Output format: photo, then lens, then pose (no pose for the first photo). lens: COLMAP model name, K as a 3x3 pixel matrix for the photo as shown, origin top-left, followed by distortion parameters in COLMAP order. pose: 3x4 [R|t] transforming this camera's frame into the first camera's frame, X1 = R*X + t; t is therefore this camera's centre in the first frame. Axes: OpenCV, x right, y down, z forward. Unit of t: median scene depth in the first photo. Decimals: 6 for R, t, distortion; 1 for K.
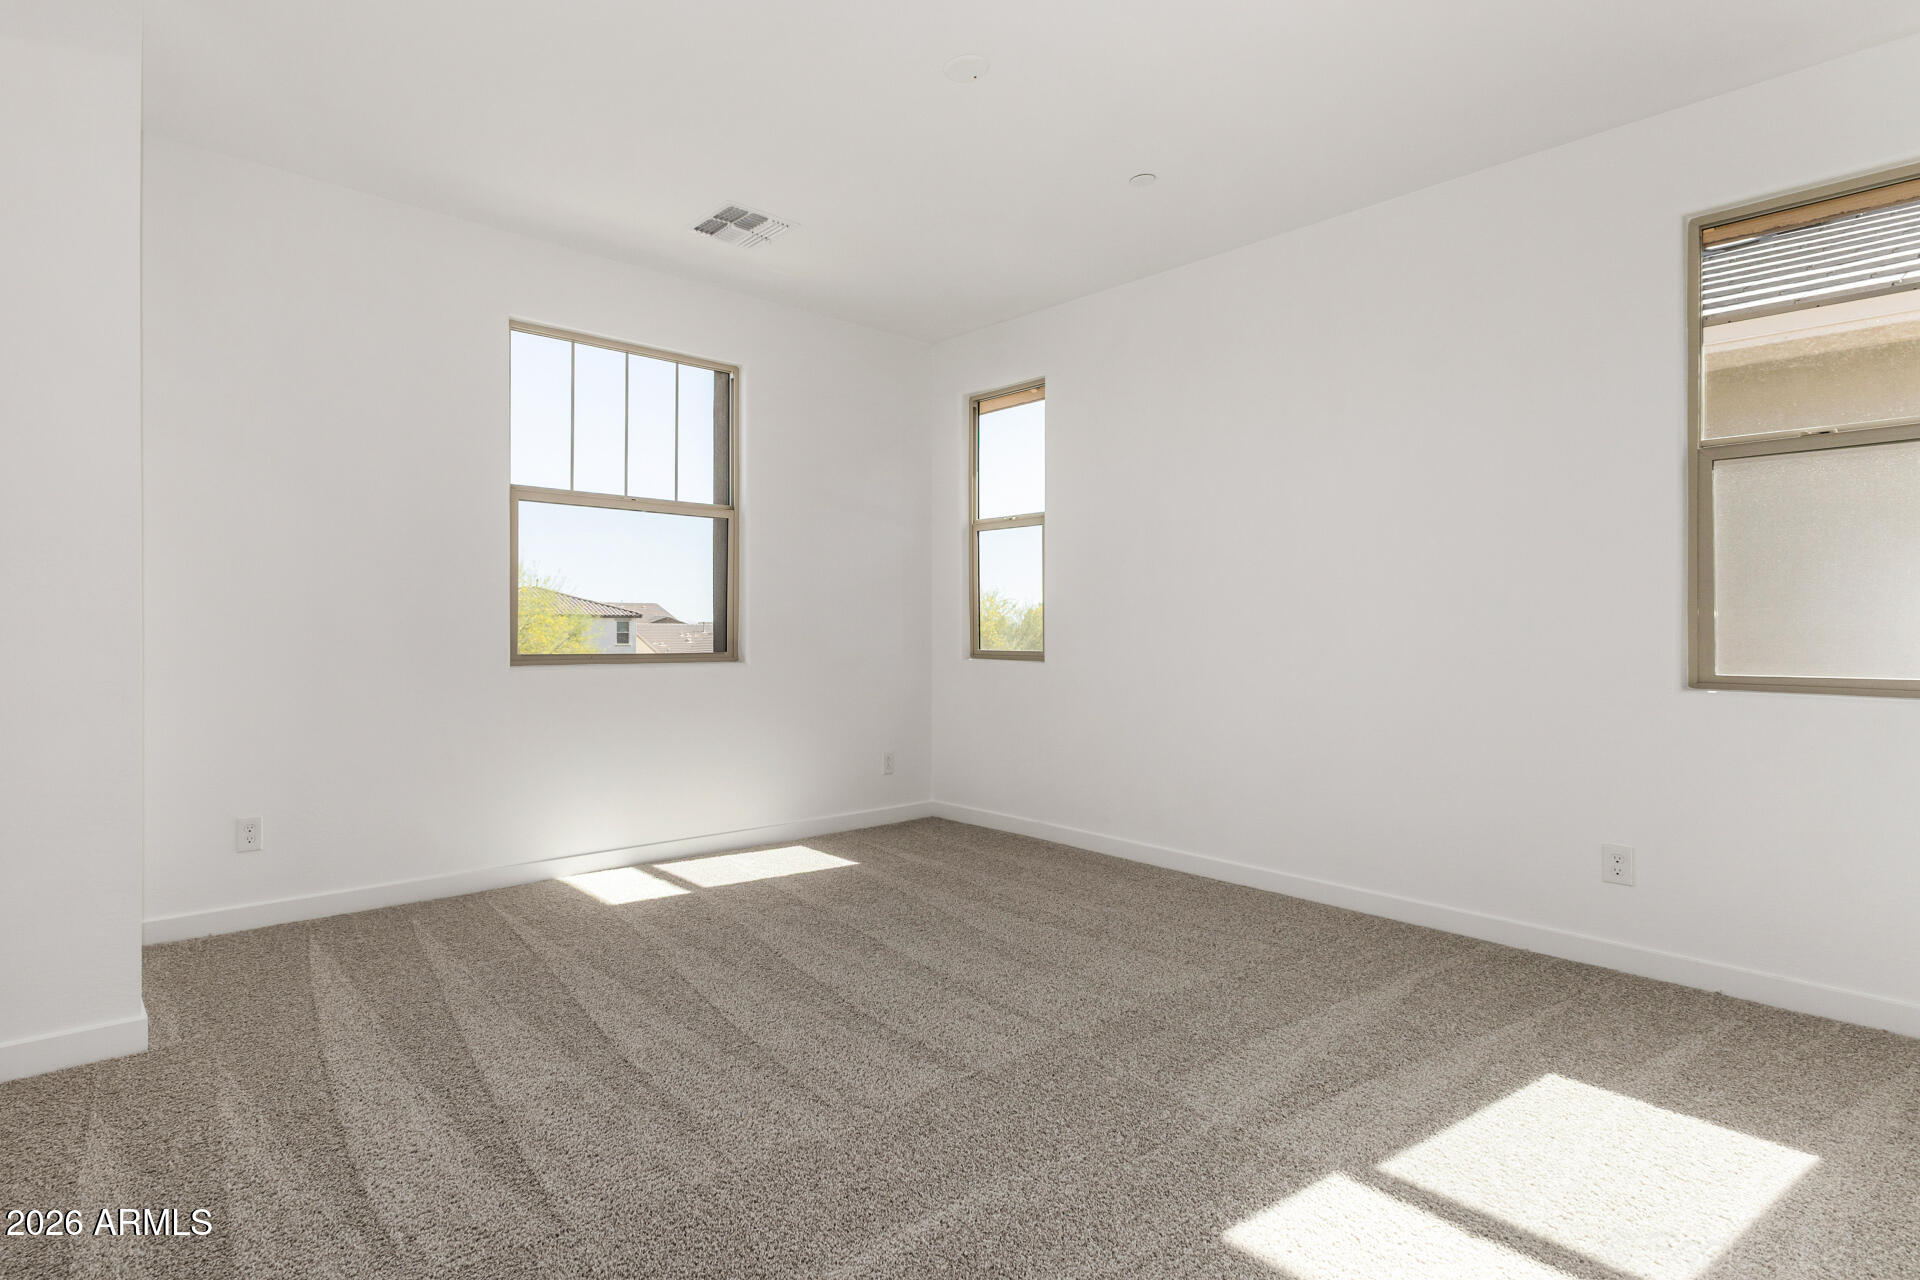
lens RADIAL K [[812.2, 0, 960.0], [0, 812.2, 640.0], [0, 0, 1]] dist [0.000979, 0.000024]
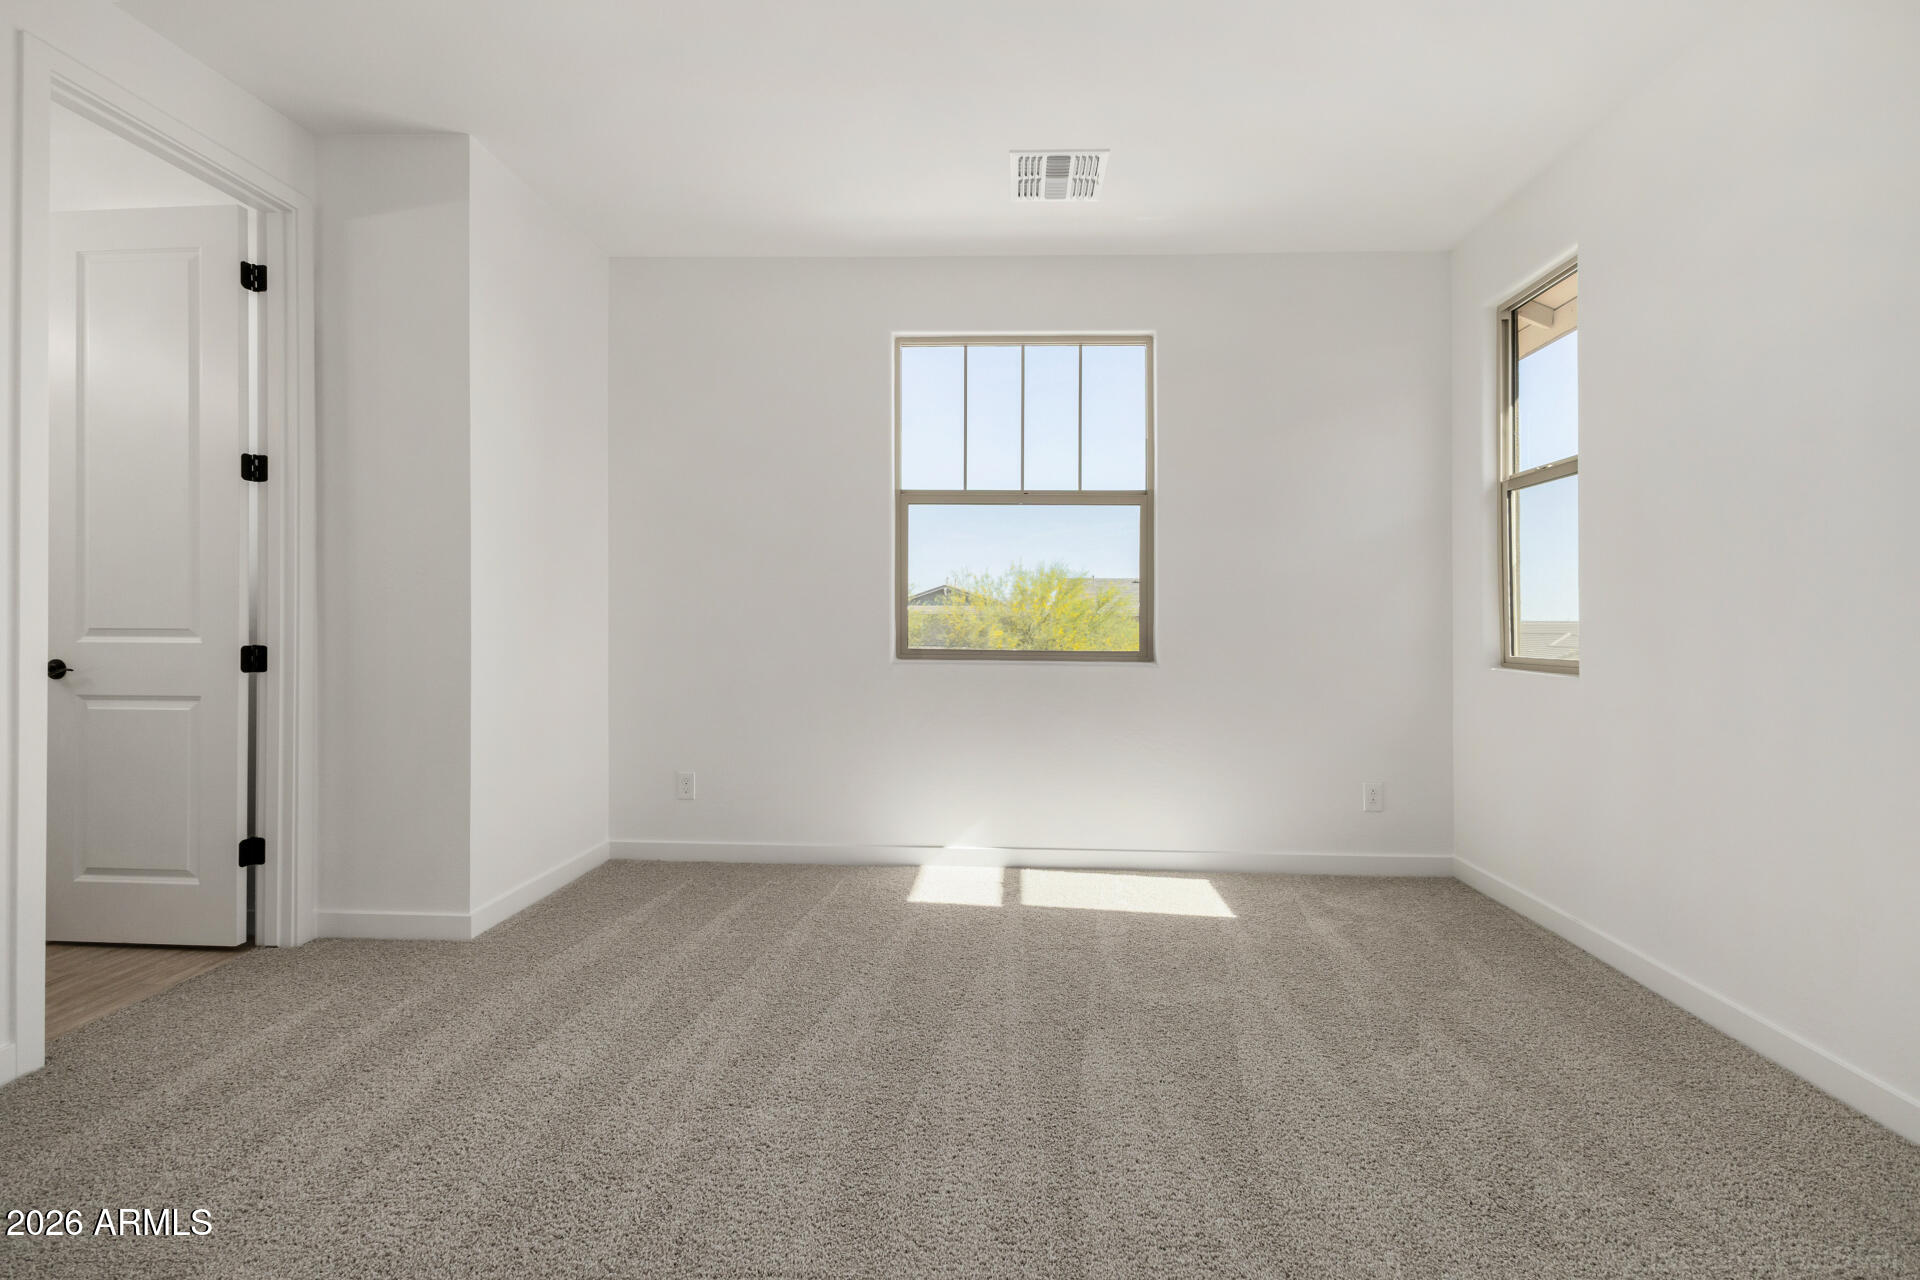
lens RADIAL K [[839.2, 0, 961.0], [0, 839.2, 623.5], [0, 0, 1]] dist [0.020590, -0.008230]
pose [[0.770739, 0.001543, -0.637149, 0.194052], [-0.013747, 0.999805, -0.014208, -0.000203], [0.637002, 0.019709, 0.770610, 0.180252]]
